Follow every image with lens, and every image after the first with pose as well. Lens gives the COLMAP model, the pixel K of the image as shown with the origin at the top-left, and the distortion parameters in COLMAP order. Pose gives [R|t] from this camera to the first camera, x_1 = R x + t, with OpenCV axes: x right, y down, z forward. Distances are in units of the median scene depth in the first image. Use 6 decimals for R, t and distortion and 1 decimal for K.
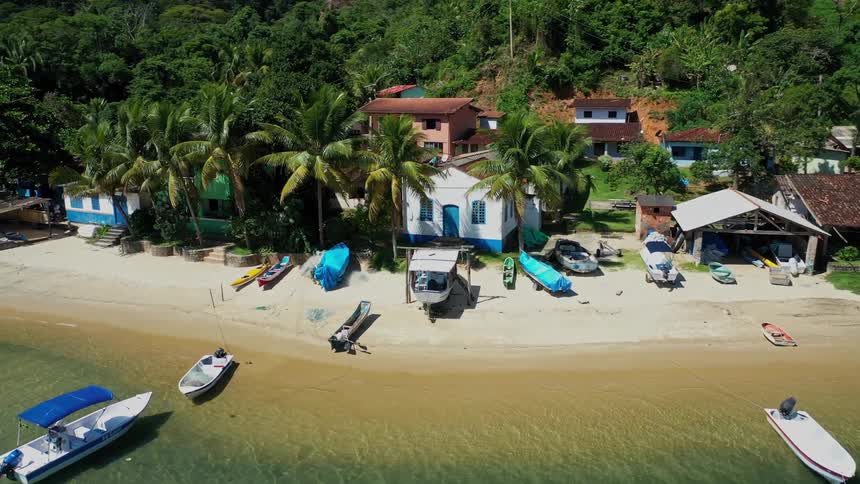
lens RADIAL K [[699.5, 0, 430.3], [0, 699.5, 238.0], [0, 0, 1]] dist [0.004457, 0.002580]
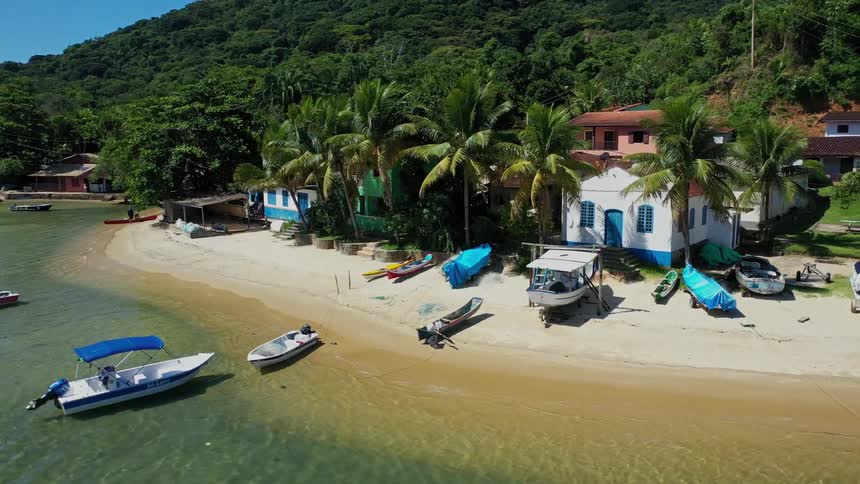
lens RADIAL K [[699.5, 0, 429.3], [0, 699.5, 245.8], [0, 0, 1]] dist [0.004457, 0.002580]
pose [[0.930440, 0.055807, -0.362170, 0.141453], [-0.072484, 0.996836, -0.032614, 0.045823], [0.359204, 0.056597, 0.931541, 0.098227]]
